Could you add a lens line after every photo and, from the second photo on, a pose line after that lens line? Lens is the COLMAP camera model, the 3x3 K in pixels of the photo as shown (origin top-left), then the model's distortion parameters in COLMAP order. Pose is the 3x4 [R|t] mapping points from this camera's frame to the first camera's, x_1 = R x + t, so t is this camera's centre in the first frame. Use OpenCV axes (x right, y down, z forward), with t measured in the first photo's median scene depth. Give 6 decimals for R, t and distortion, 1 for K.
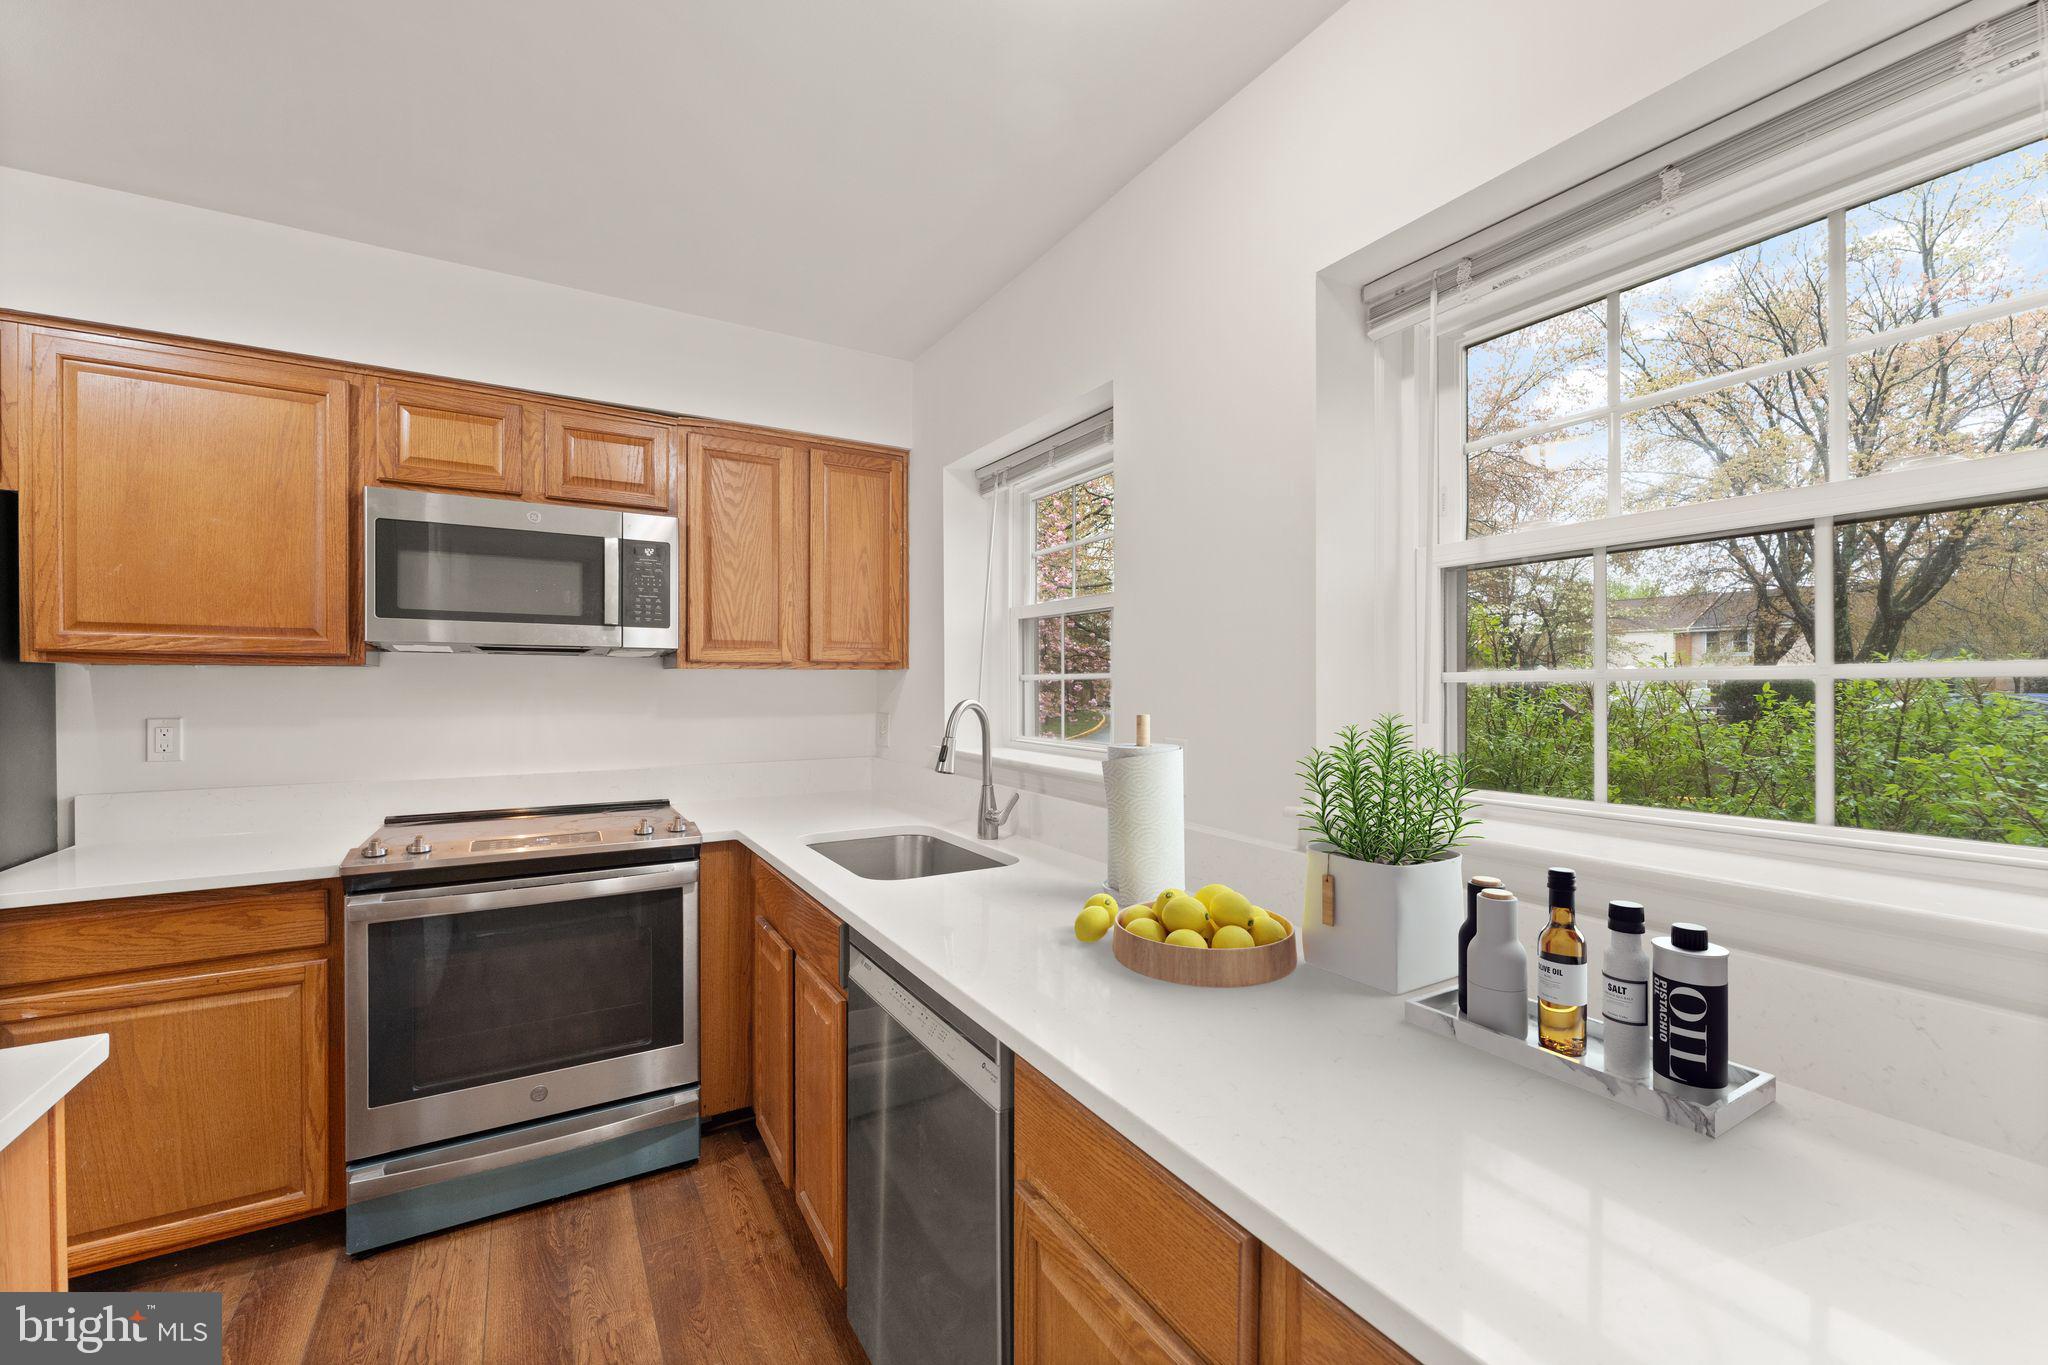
lens RADIAL K [[835.7, 0, 1026.4], [0, 835.7, 682.6], [0, 0, 1]] dist [0.000630, -0.000044]
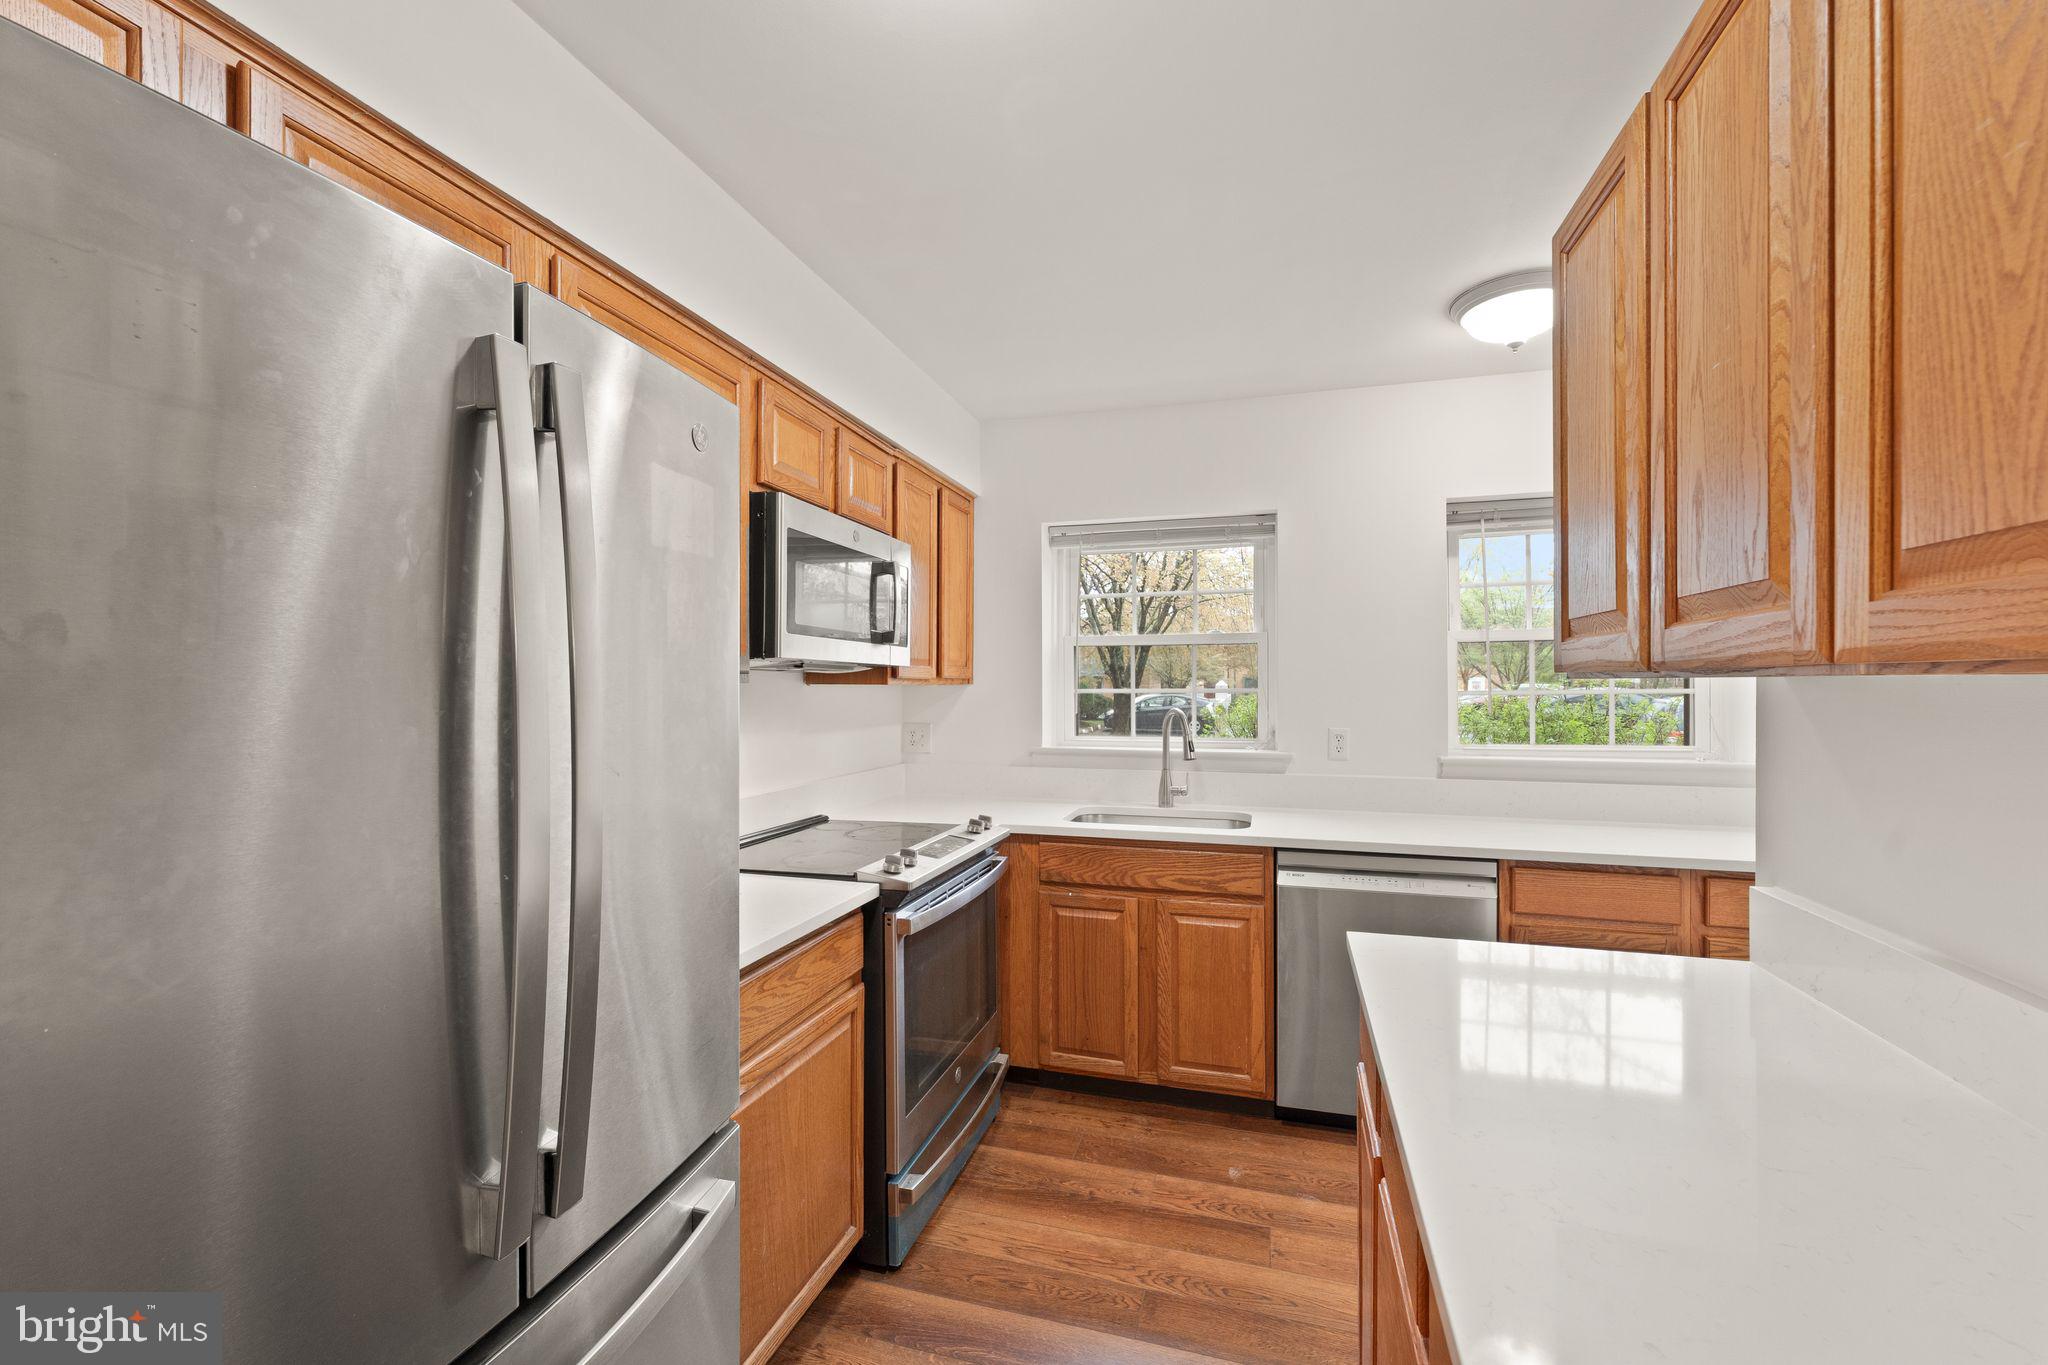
lens RADIAL K [[852.5, 0, 1029.7], [0, 852.5, 684.2], [0, 0, 1]] dist [0.000619, 0.000236]
pose [[0.725610, 0.003330, 0.688099, -1.343523], [0.000349, 0.999986, -0.005207, -0.016712], [-0.688107, 0.004018, 0.725599, 0.128249]]
